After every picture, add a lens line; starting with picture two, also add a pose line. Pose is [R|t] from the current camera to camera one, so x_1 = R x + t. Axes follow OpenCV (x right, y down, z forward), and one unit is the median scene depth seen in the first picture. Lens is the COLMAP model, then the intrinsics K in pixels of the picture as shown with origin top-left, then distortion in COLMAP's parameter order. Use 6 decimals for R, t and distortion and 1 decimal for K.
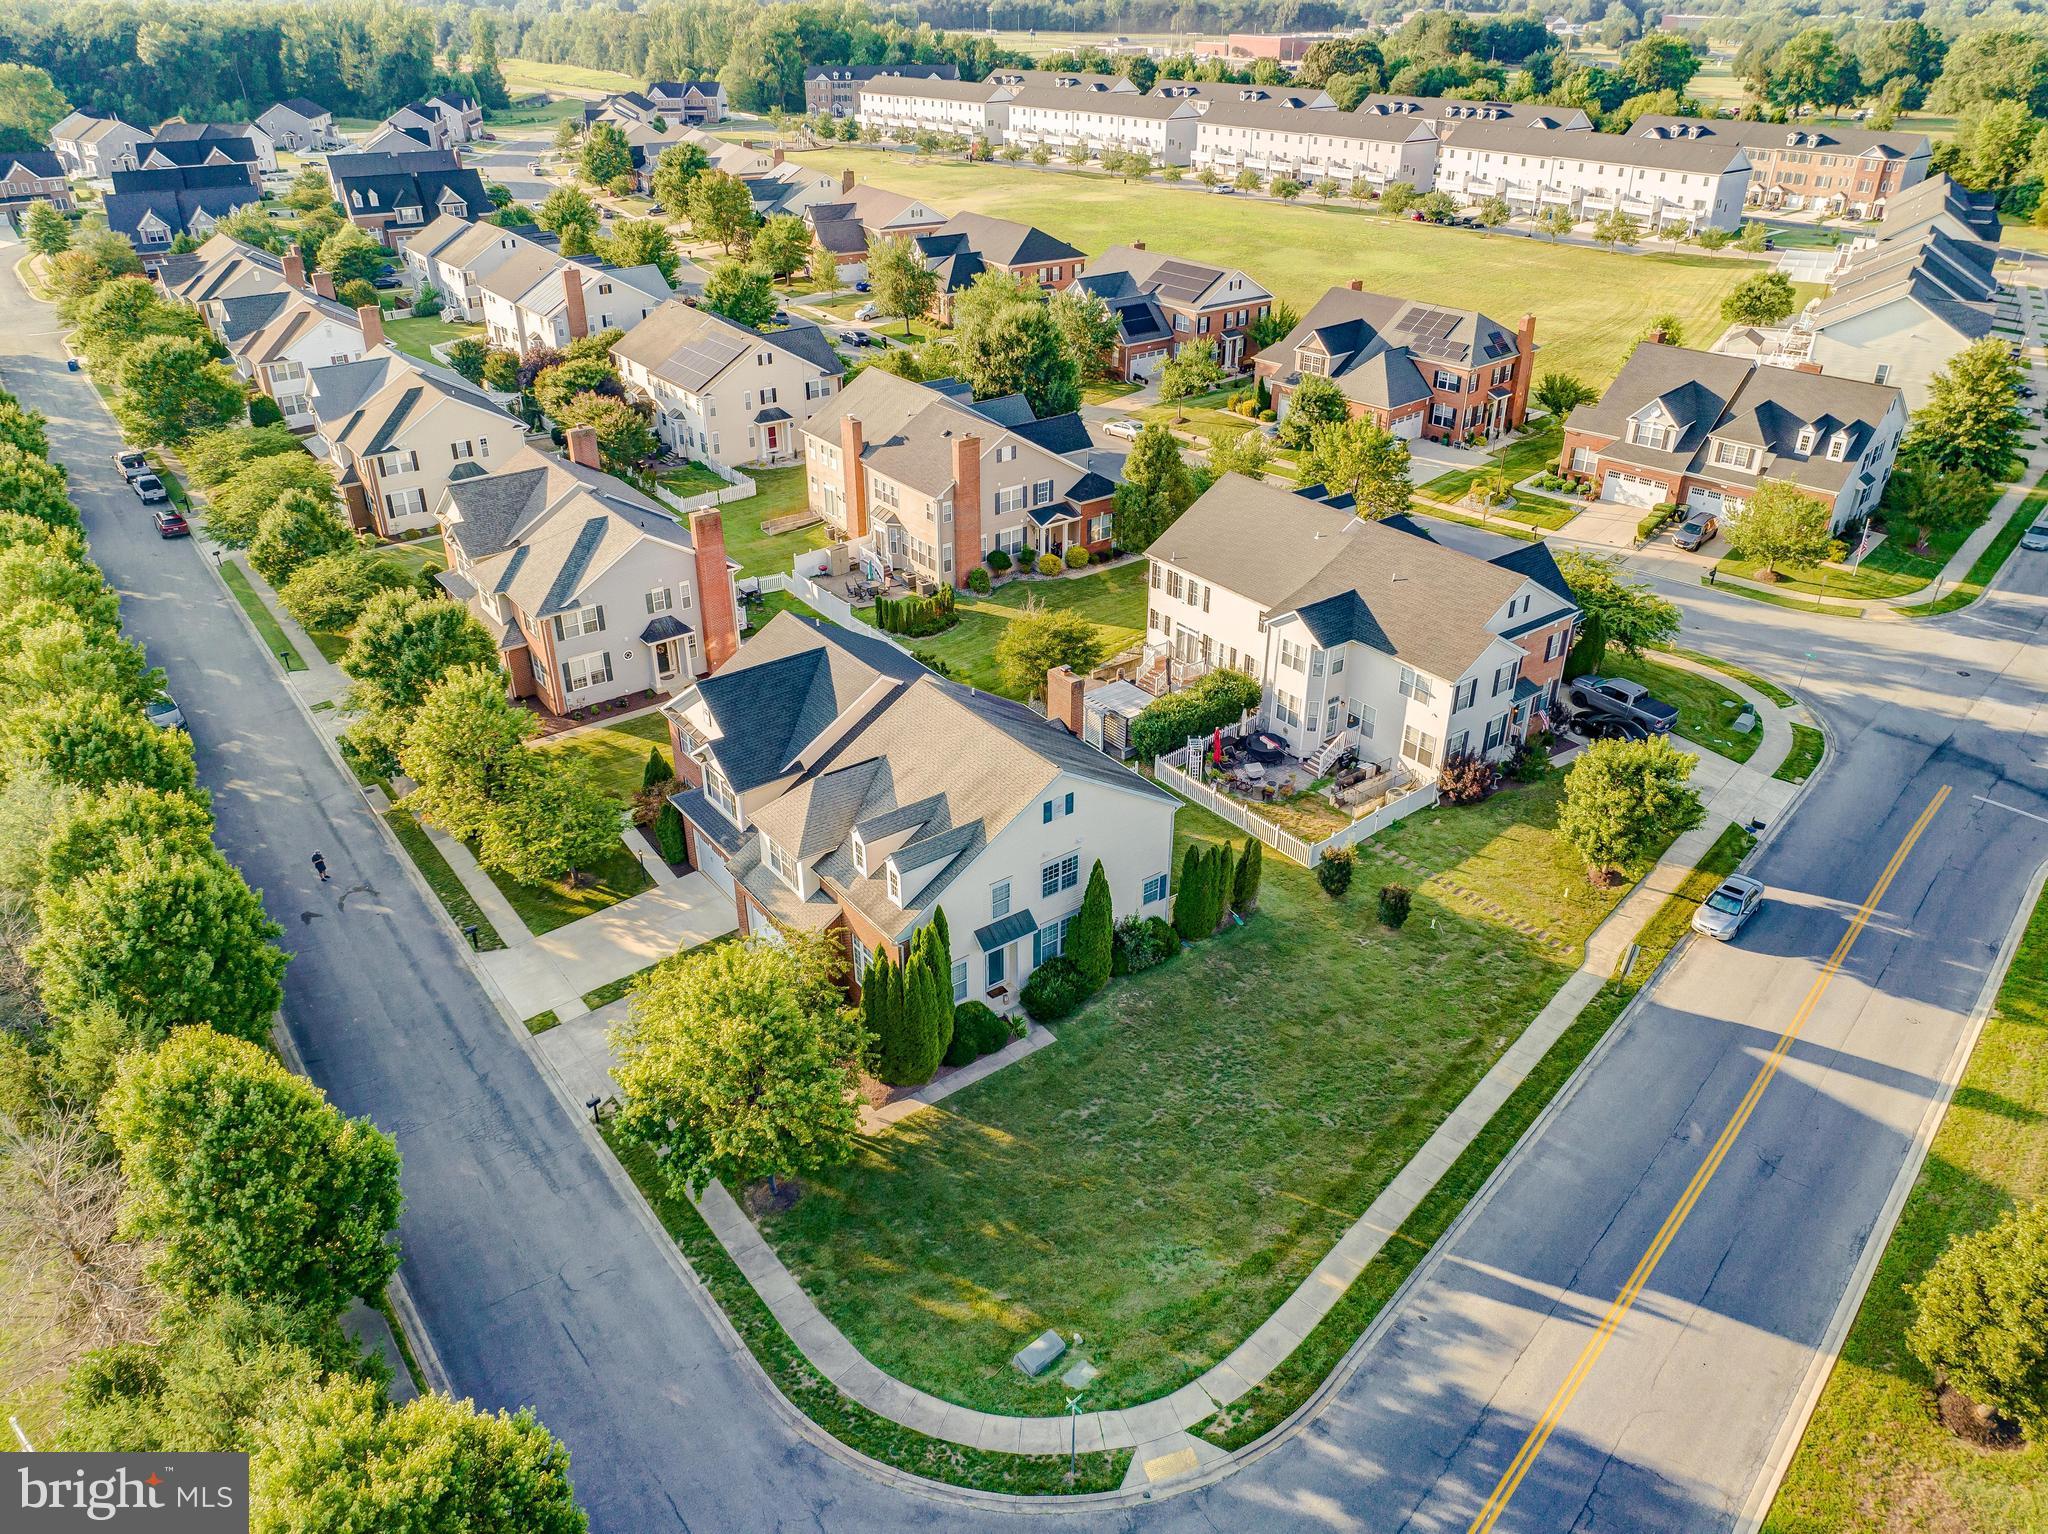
lens RADIAL K [[1443.6, 0, 1040.8], [0, 1443.6, 764.7], [0, 0, 1]] dist [-0.050598, 0.022888]
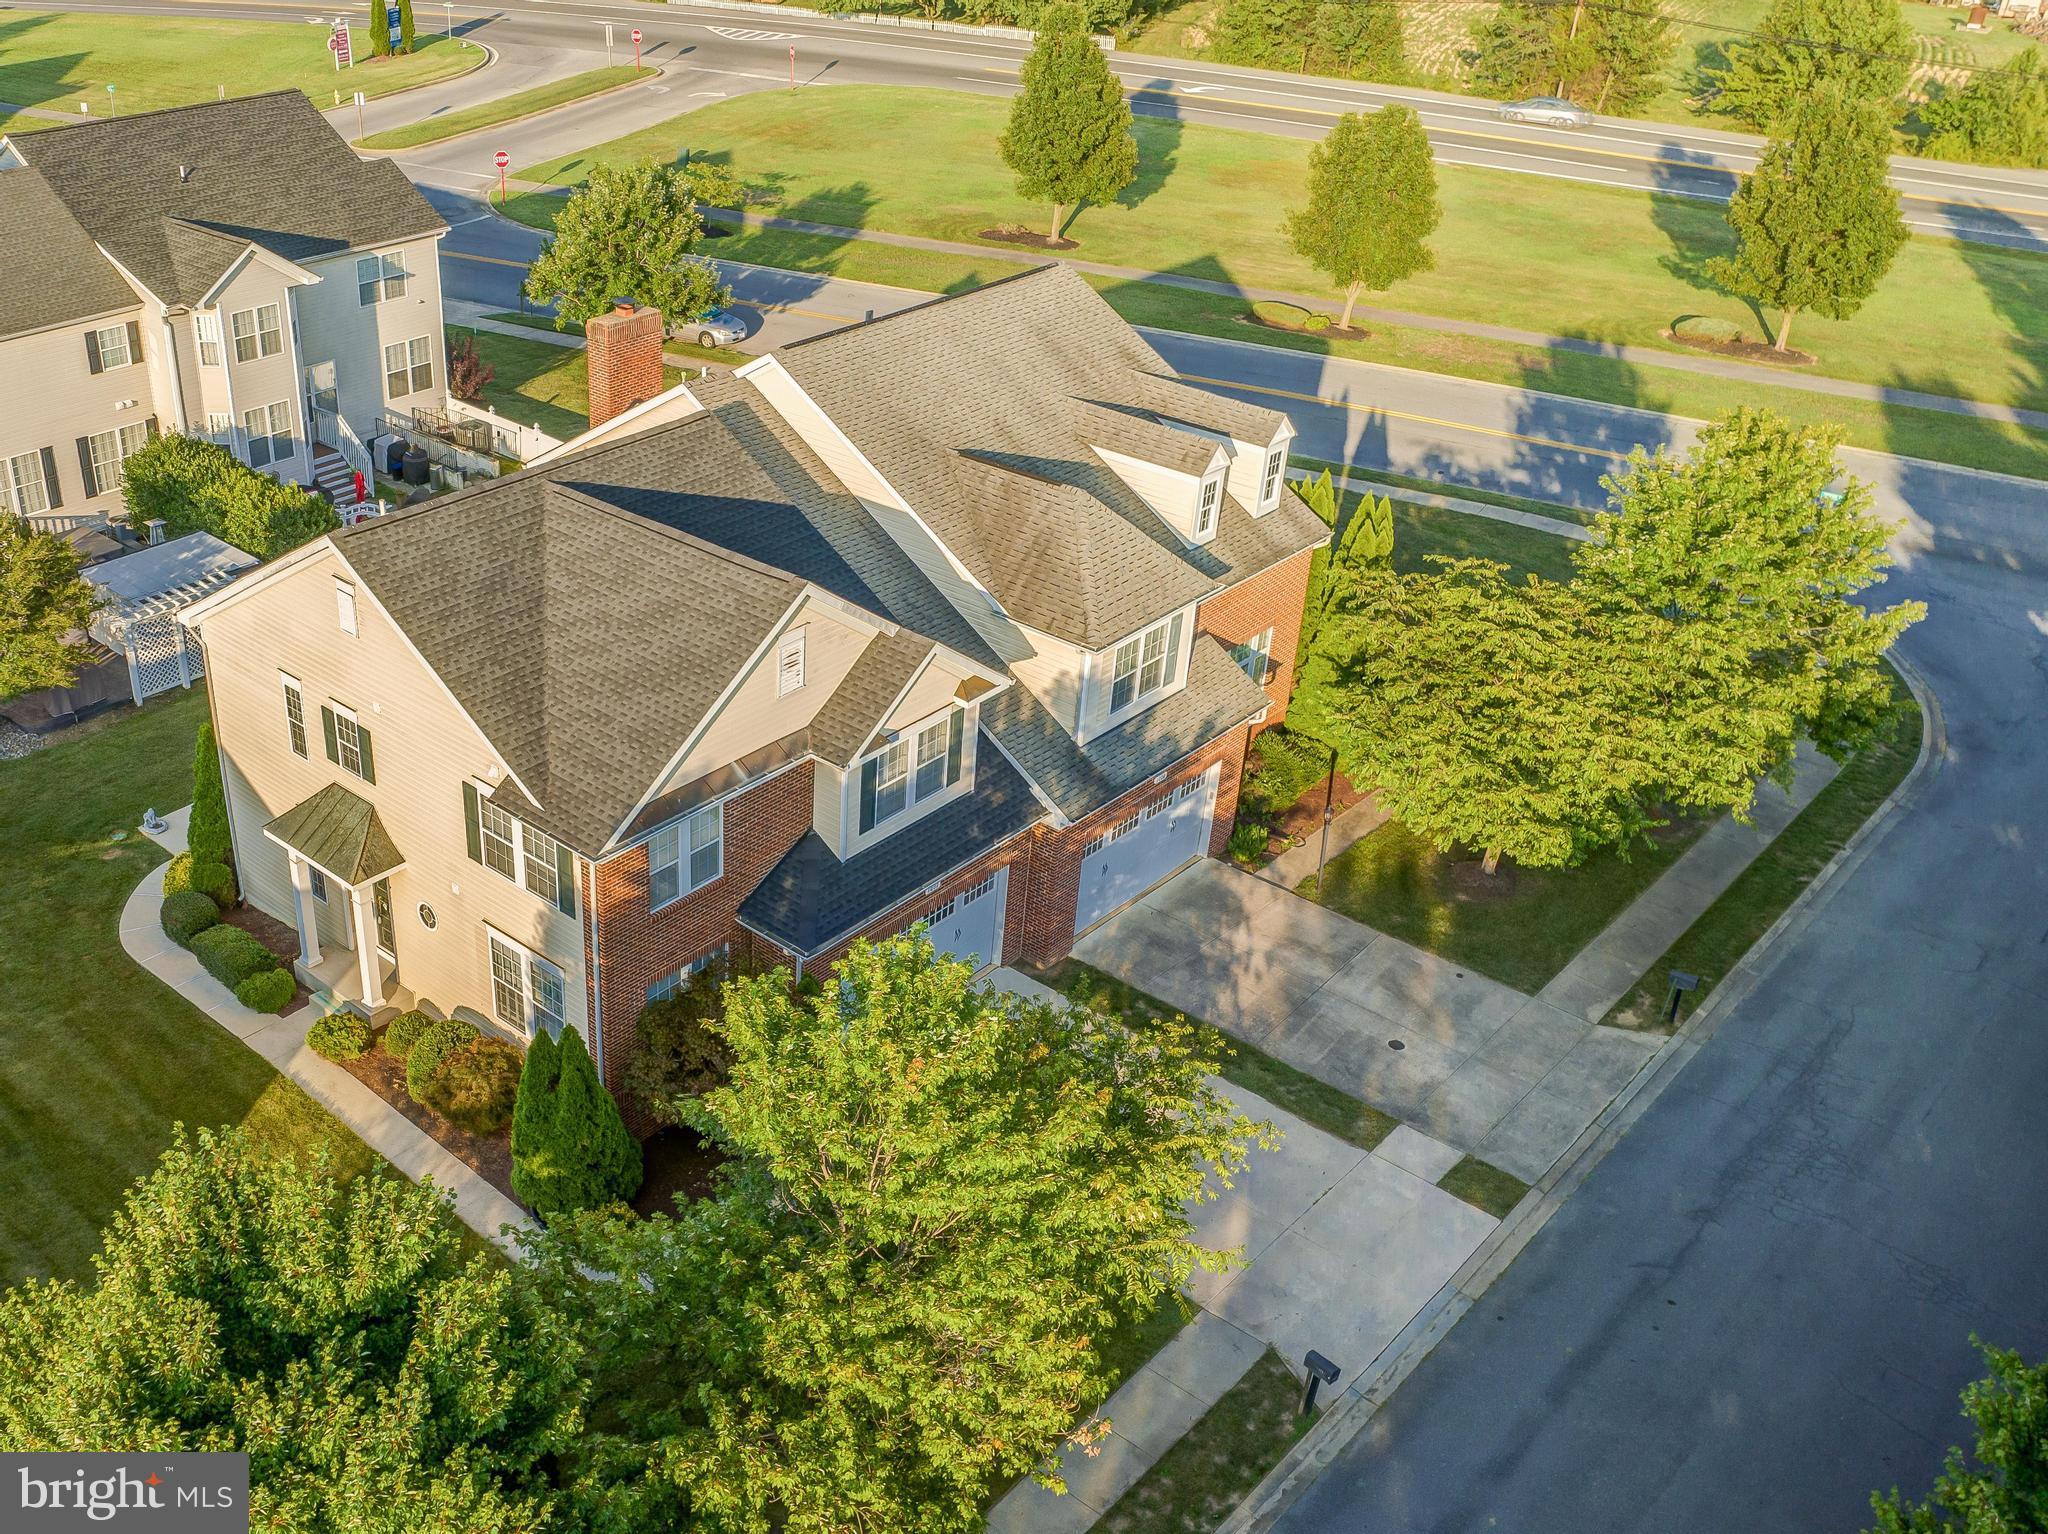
lens RADIAL K [[1945.2, 0, 729.0], [0, 1945.2, 797.1], [0, 0, 1]] dist [-0.037097, 0.000000]
pose [[-0.142480, -0.496717, 0.856138, -0.528372], [0.481820, 0.720757, 0.498356, -0.209885], [-0.864609, 0.483510, 0.136635, 0.746239]]
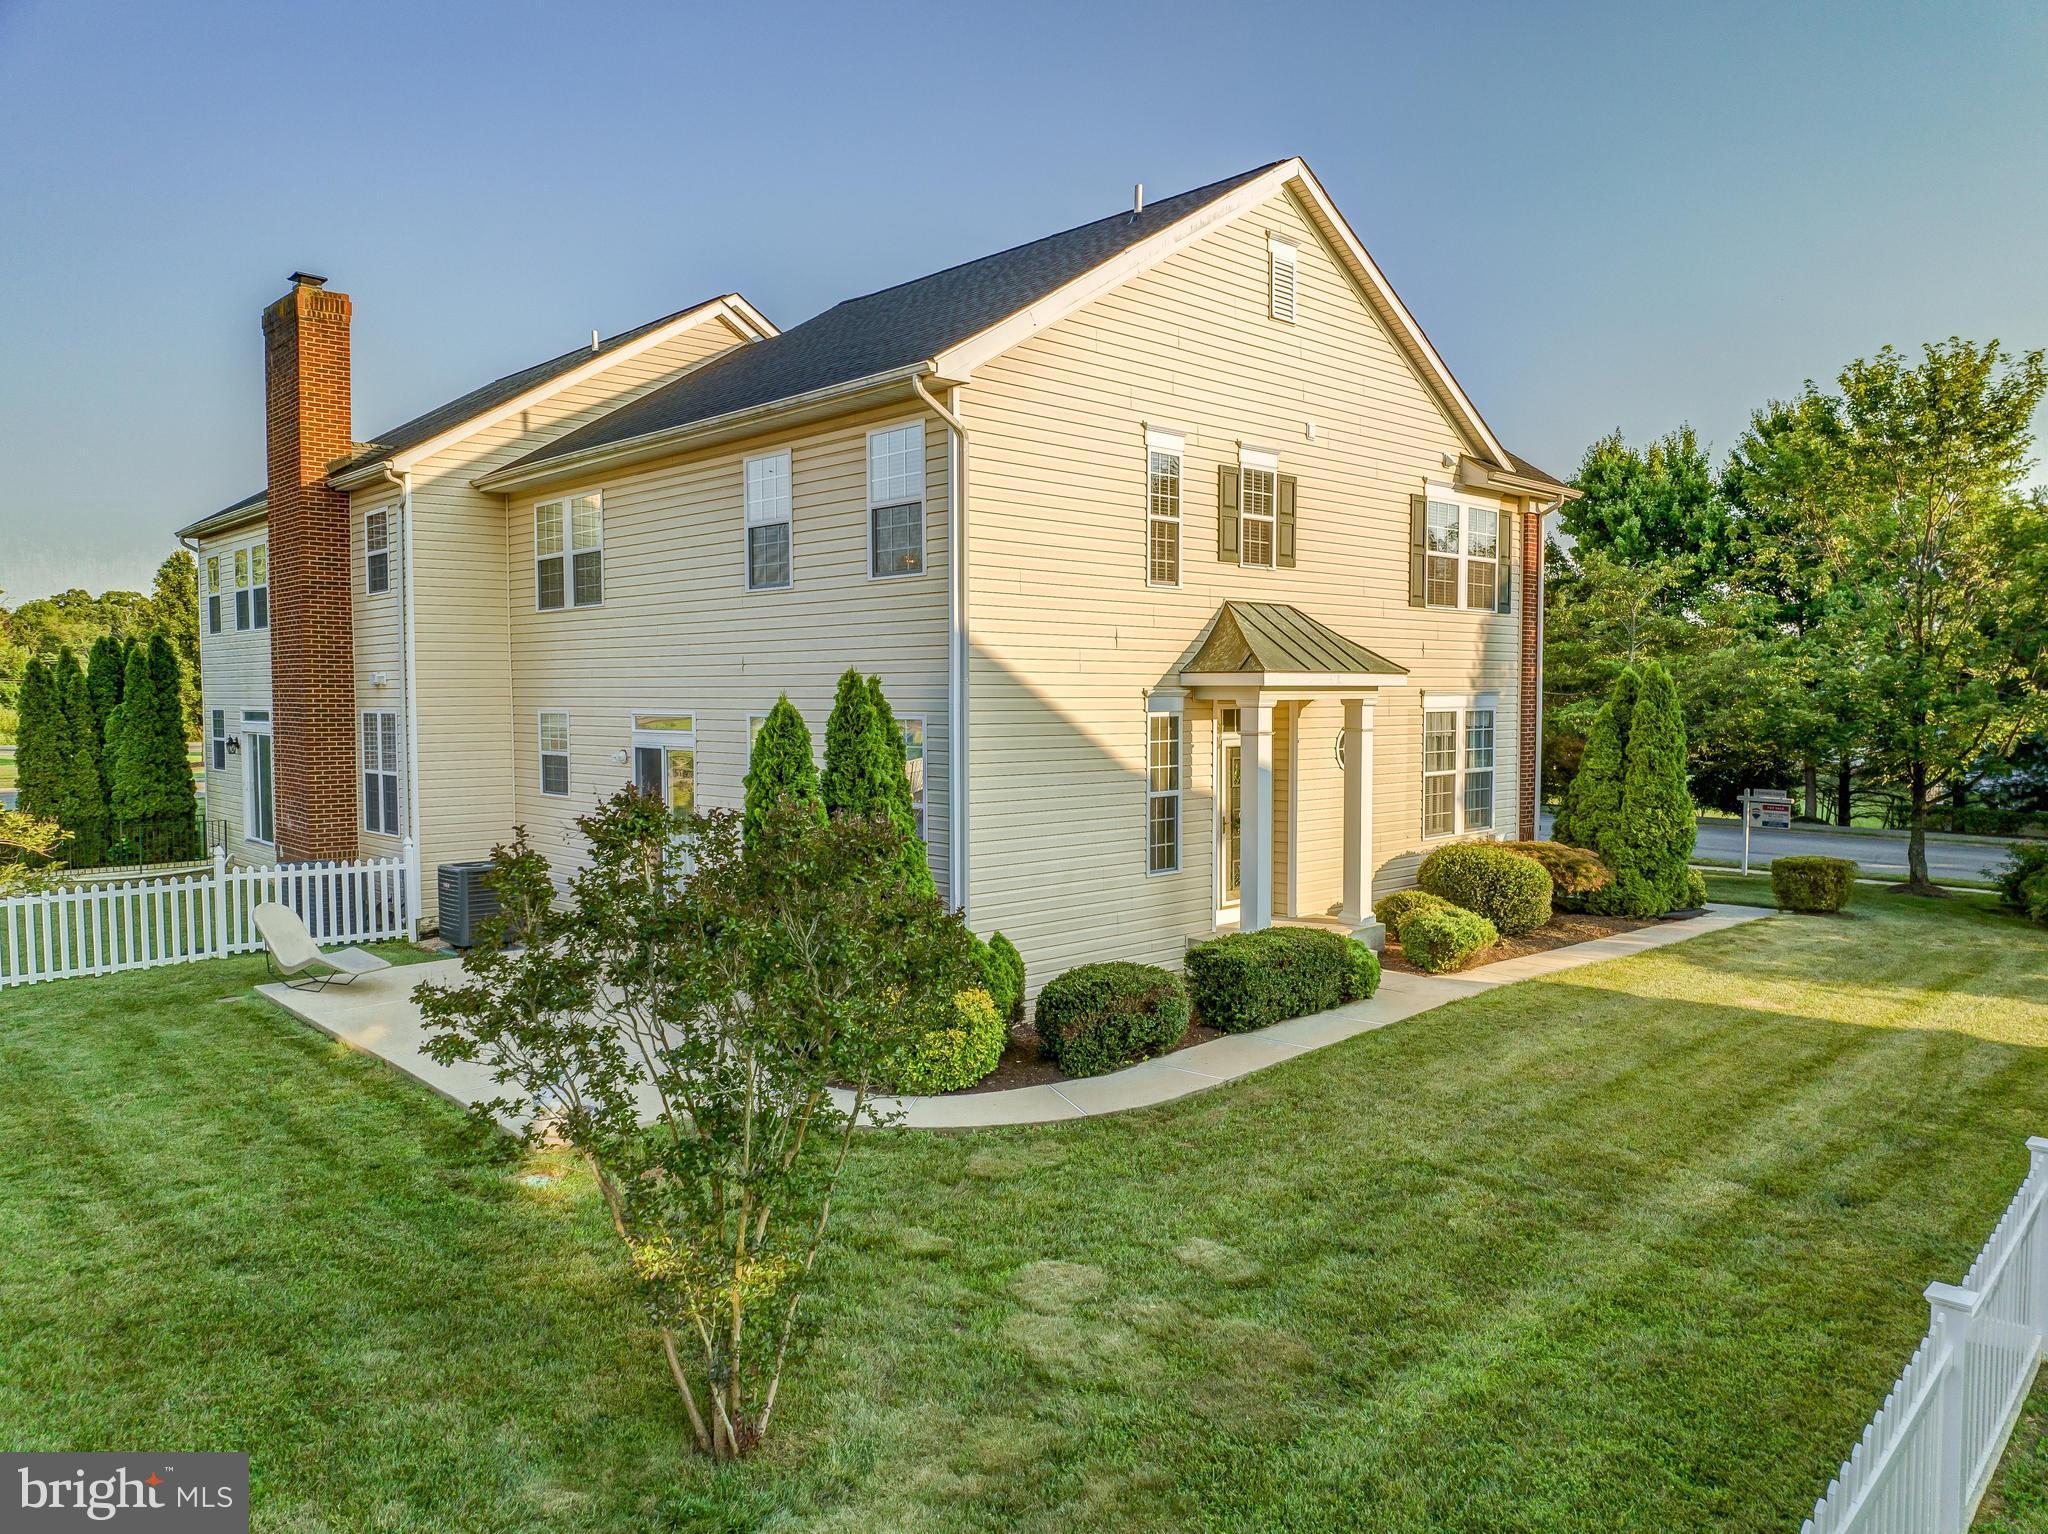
lens RADIAL K [[1443.6, 0, 1020.9], [0, 1443.6, 761.9], [0, 0, 1]] dist [-0.050598, 0.022888]
pose [[-0.993499, 0.003235, -0.113798, -0.088342], [-0.057622, 0.847807, 0.527166, -0.123231], [0.098184, 0.530296, -0.842108, 1.060525]]
